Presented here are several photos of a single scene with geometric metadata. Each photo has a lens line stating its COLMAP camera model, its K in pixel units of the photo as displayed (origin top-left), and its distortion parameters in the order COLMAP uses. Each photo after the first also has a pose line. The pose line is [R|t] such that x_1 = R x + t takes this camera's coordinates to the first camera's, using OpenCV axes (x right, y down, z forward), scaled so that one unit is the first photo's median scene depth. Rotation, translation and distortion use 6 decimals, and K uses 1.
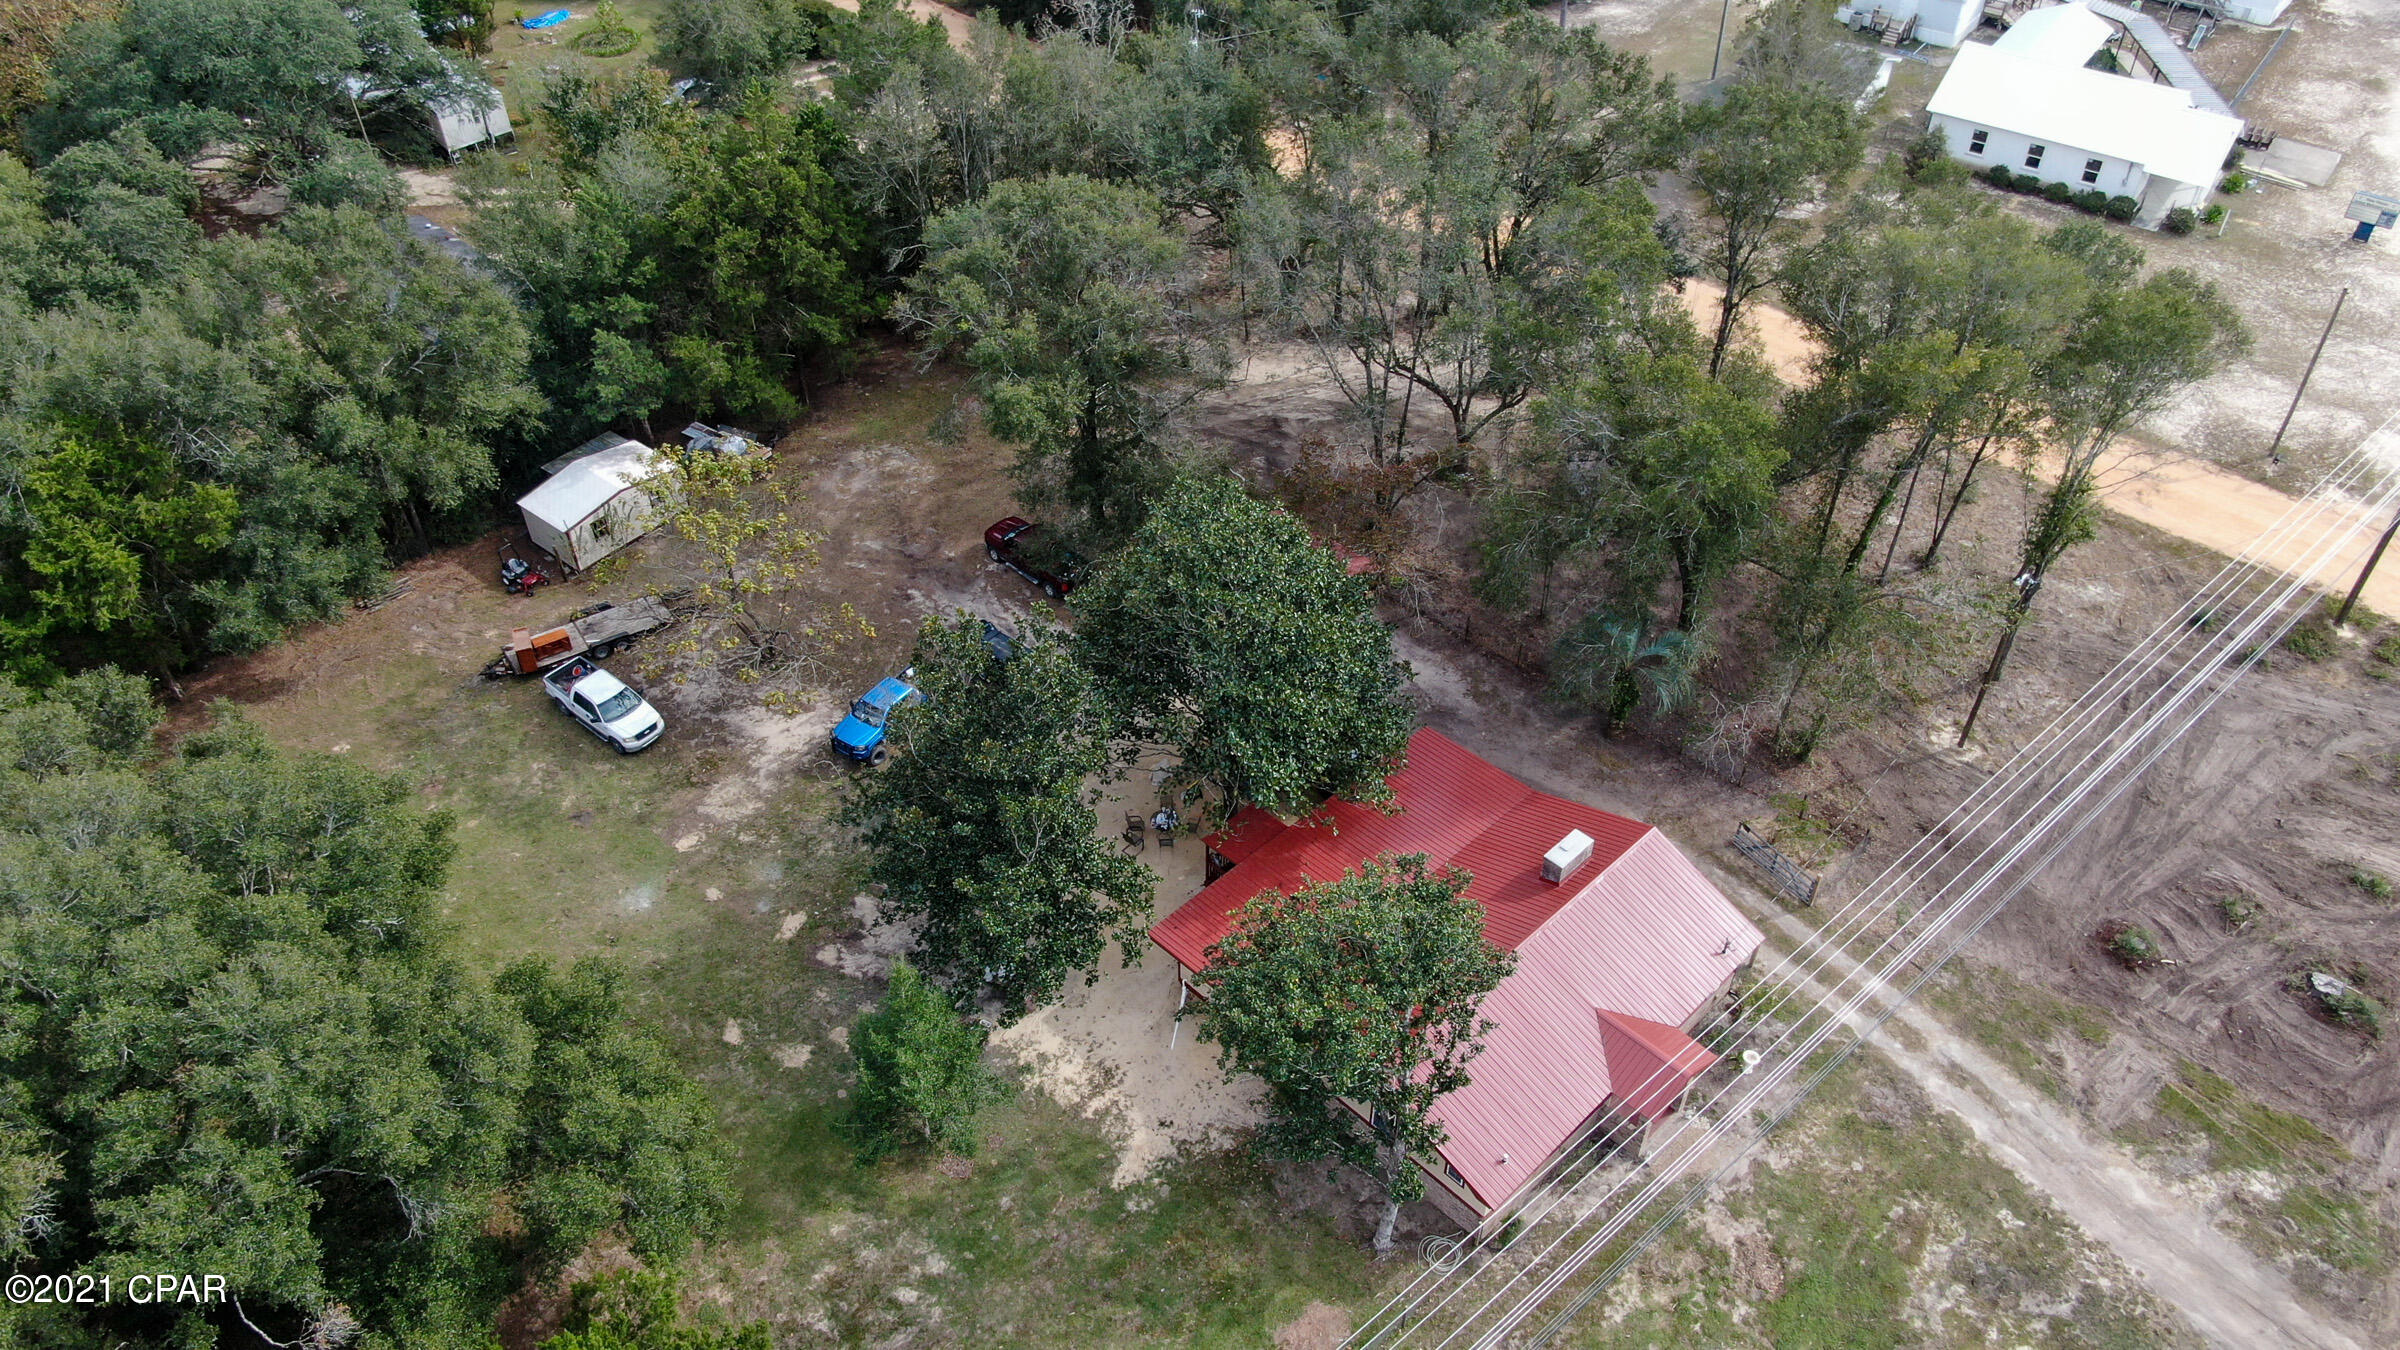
lens RADIAL K [[1727.9, 0, 1200.0], [0, 1727.9, 675.0], [0, 0, 1]] dist [-0.031707, 0.023716]
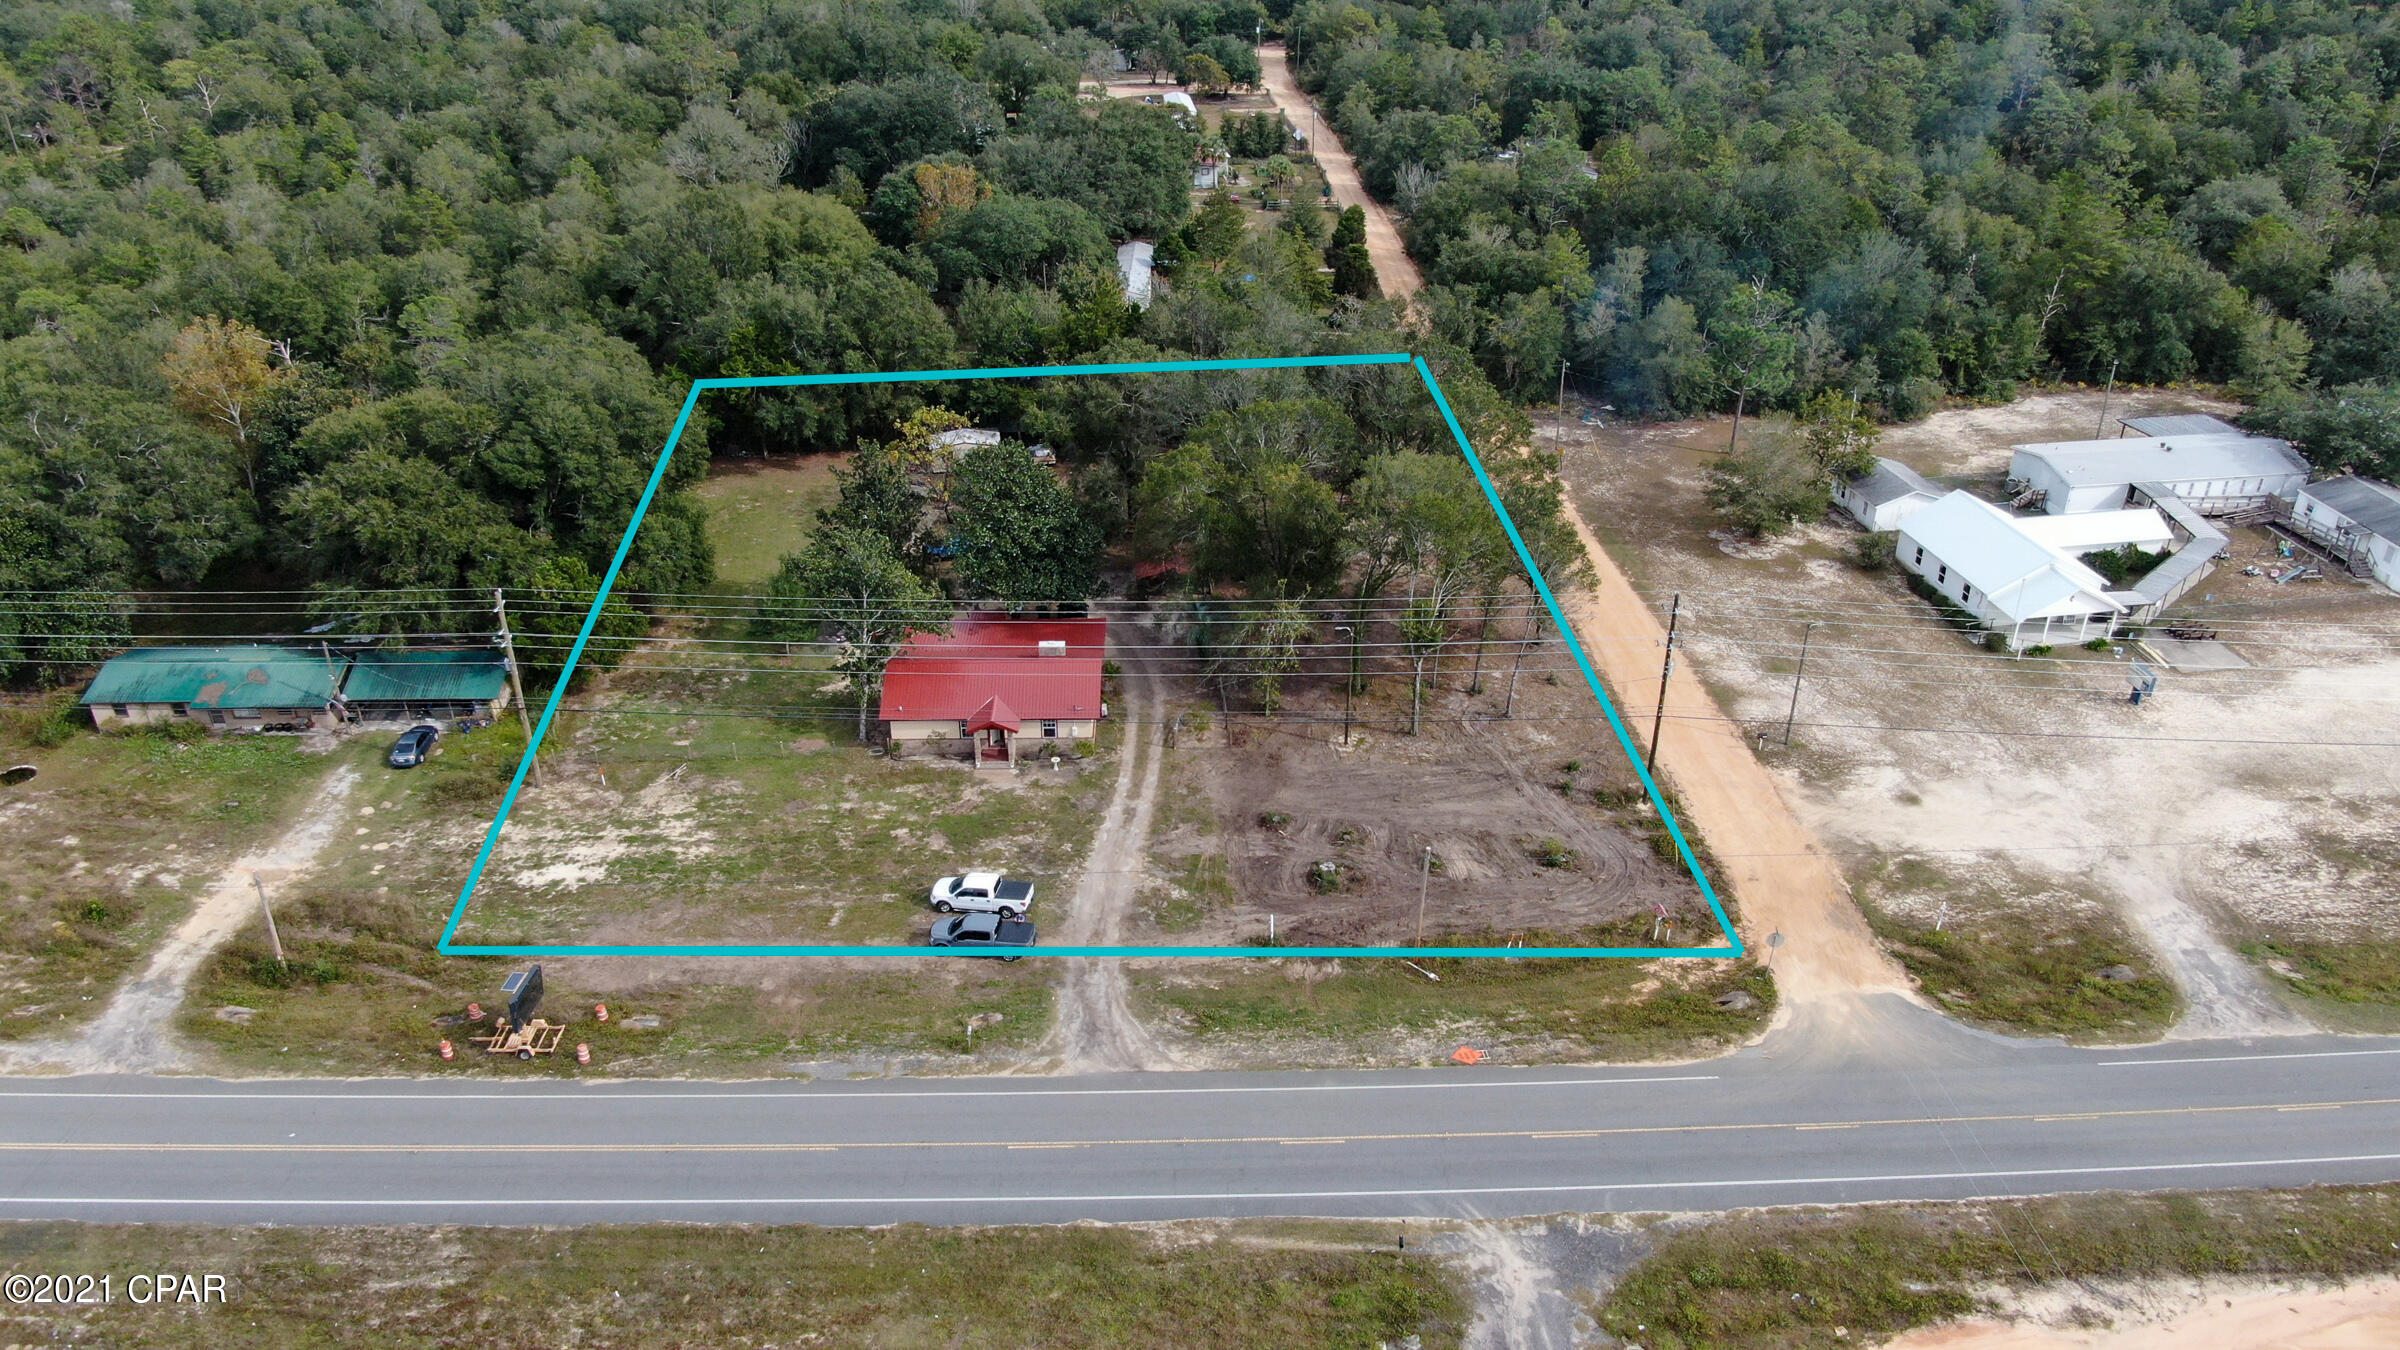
lens RADIAL K [[1727.9, 0, 1200.0], [0, 1727.9, 675.0], [0, 0, 1]] dist [-0.031707, 0.023716]
pose [[0.730307, 0.335413, -0.595105, 1.457269], [-0.454668, 0.888835, -0.056999, 0.157213], [0.509832, 0.312202, 0.801624, -0.501708]]
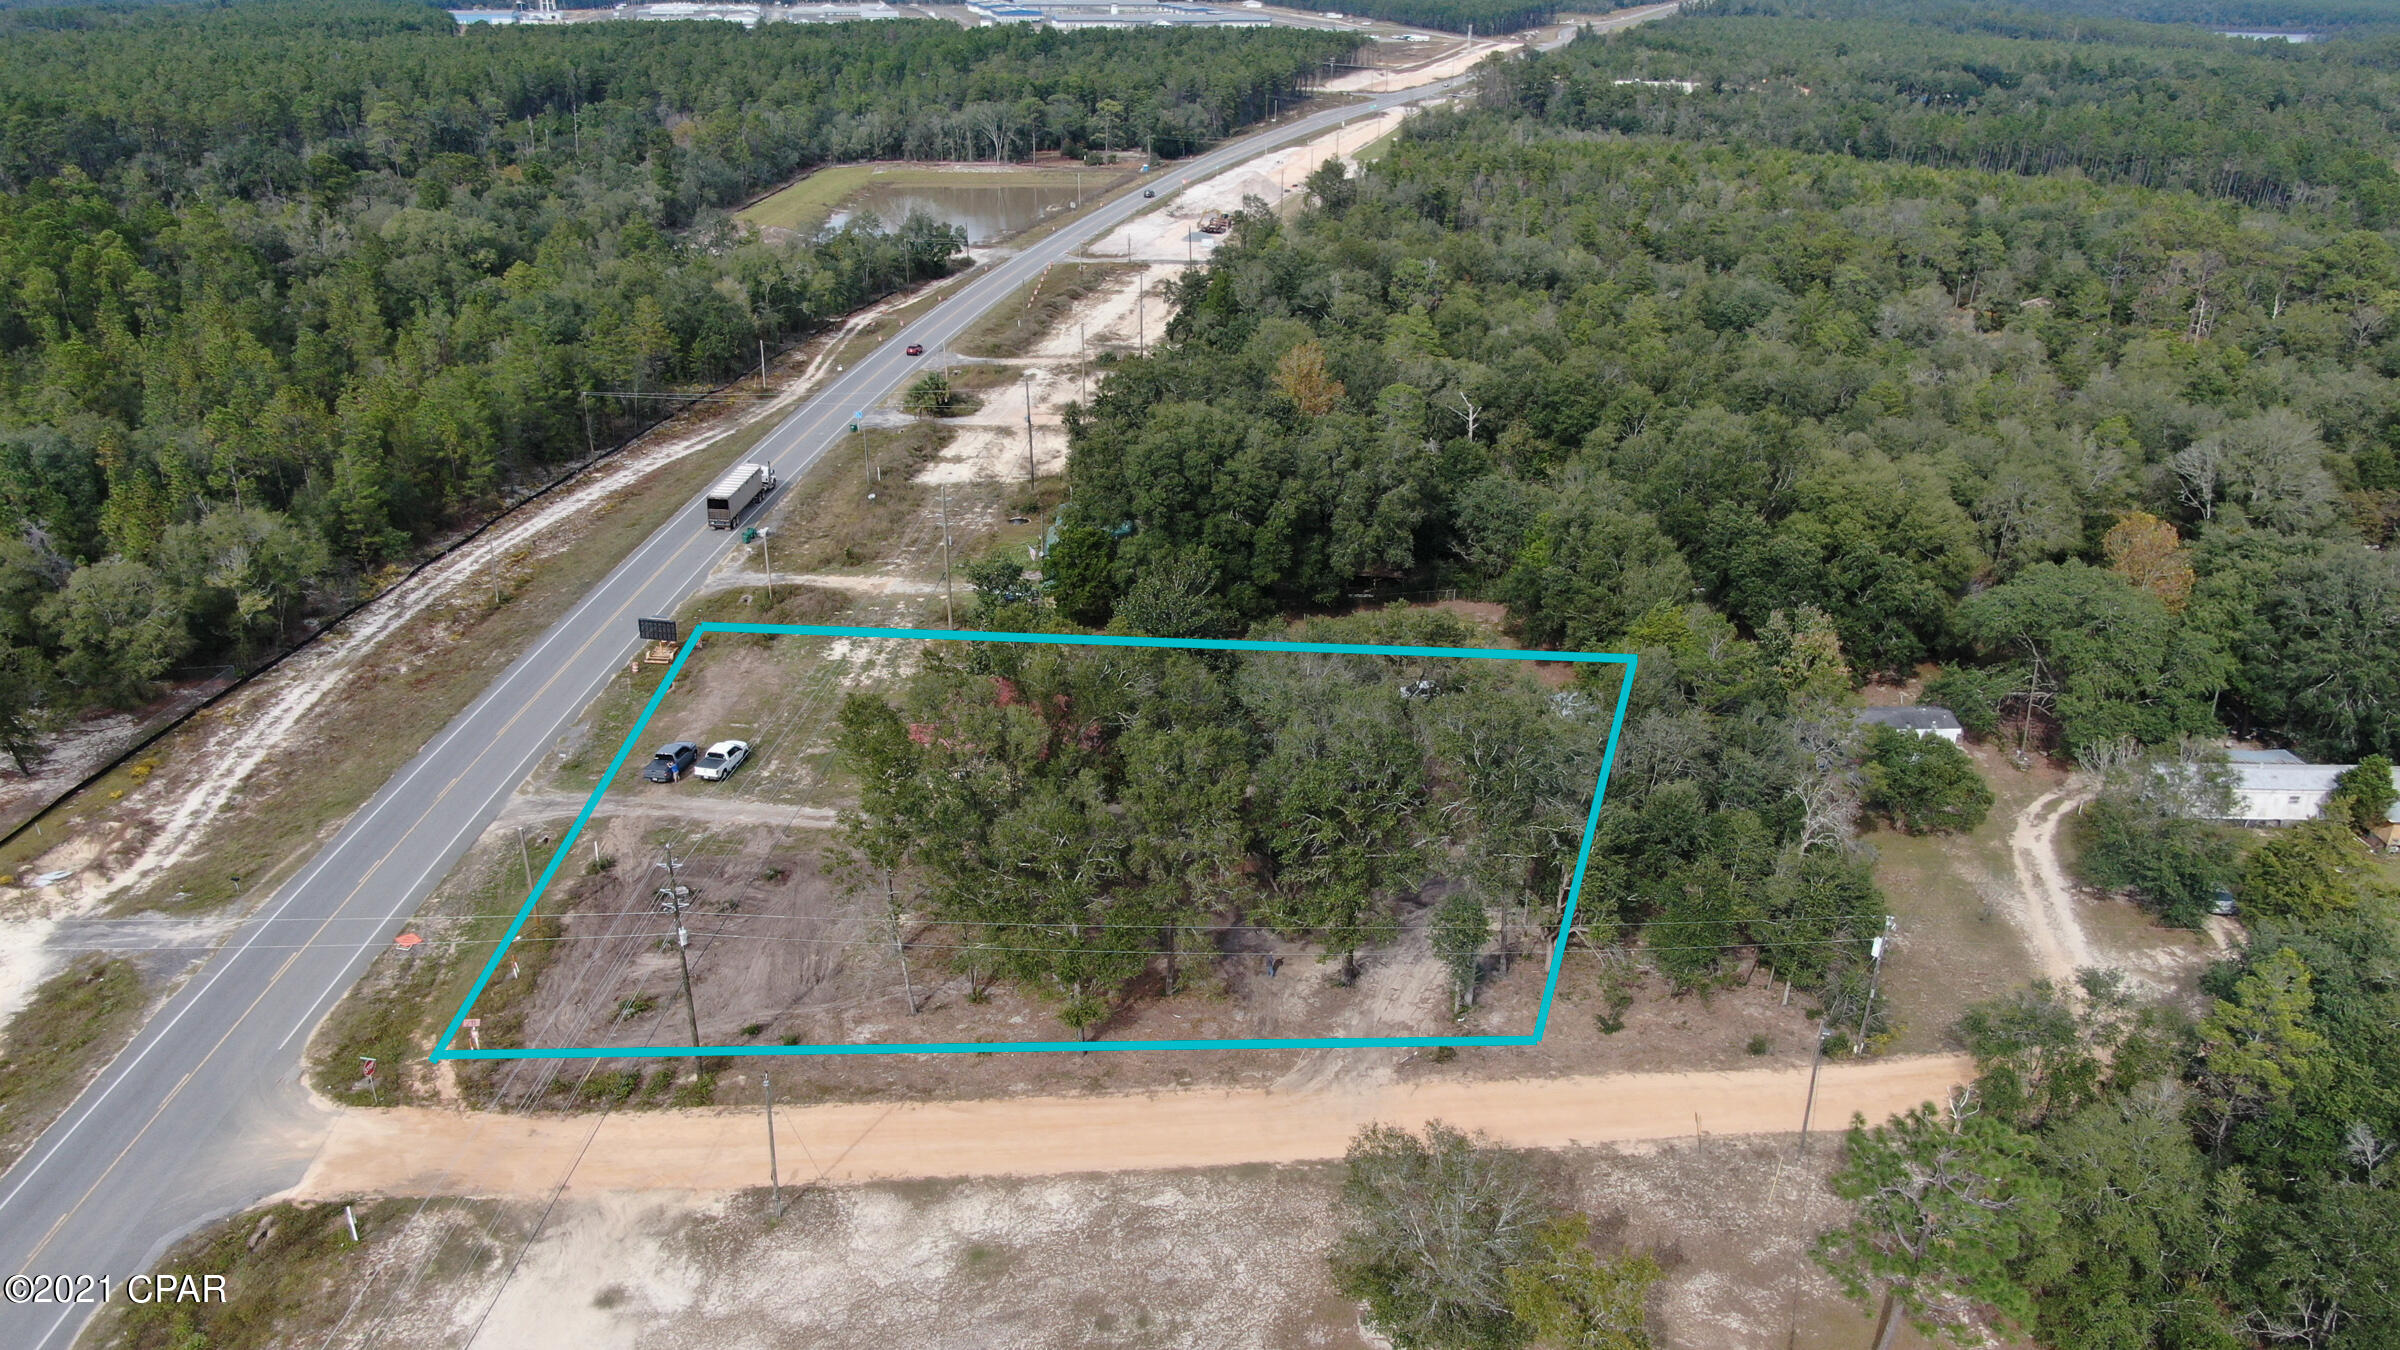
lens RADIAL K [[1727.9, 0, 1200.0], [0, 1727.9, 675.0], [0, 0, 1]] dist [-0.031707, 0.023716]
pose [[-0.700672, 0.278134, -0.657038, 1.394634], [-0.473863, 0.507044, 0.719972, -1.567560], [0.533396, 0.815811, -0.223474, 1.475016]]
